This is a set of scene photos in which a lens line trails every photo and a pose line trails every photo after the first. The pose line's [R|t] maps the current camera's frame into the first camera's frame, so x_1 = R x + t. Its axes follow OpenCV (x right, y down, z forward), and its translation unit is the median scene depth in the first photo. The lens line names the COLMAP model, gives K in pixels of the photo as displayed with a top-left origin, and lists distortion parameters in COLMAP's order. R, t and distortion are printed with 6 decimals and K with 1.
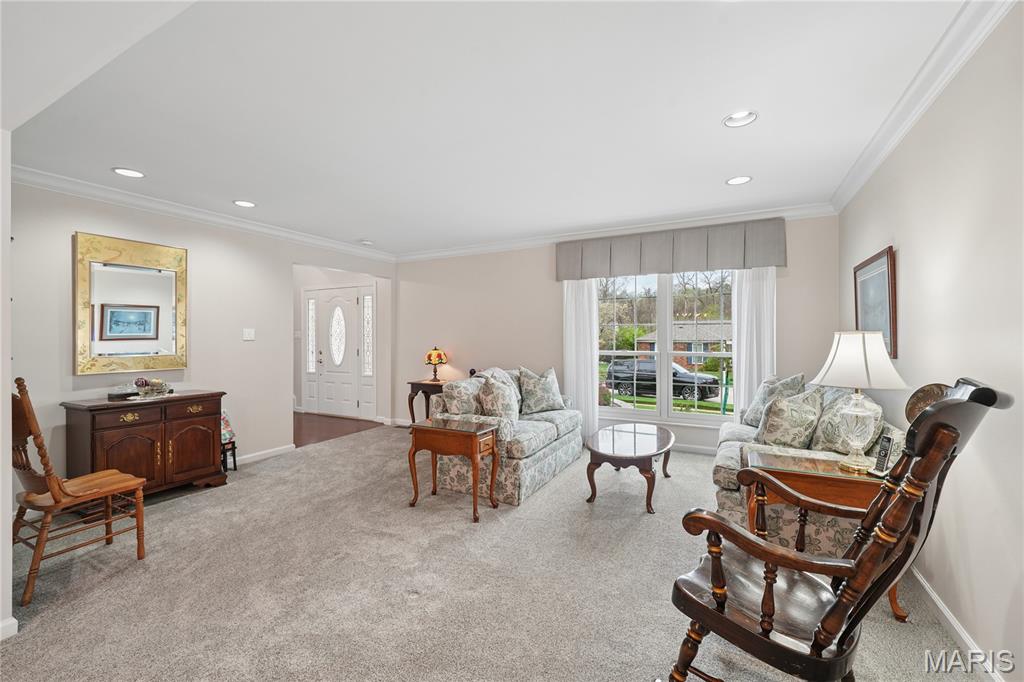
lens RADIAL K [[420.2, 0, 514.0], [0, 420.2, 337.2], [0, 0, 1]] dist [-0.003004, 0.000410]
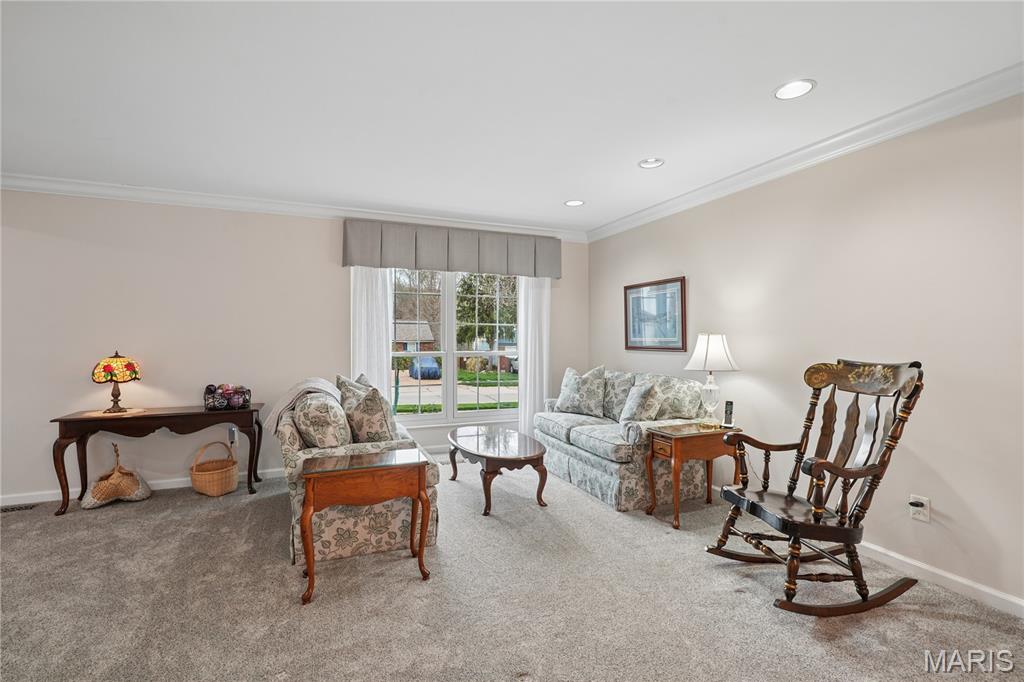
lens RADIAL K [[458.1, 0, 510.0], [0, 458.1, 337.0], [0, 0, 1]] dist [0.001852, -0.000564]
pose [[0.644694, 0.003760, 0.764432, -0.520869], [-0.003396, 0.999992, -0.002055, 0.002840], [-0.764433, -0.001272, 0.644701, 0.290379]]
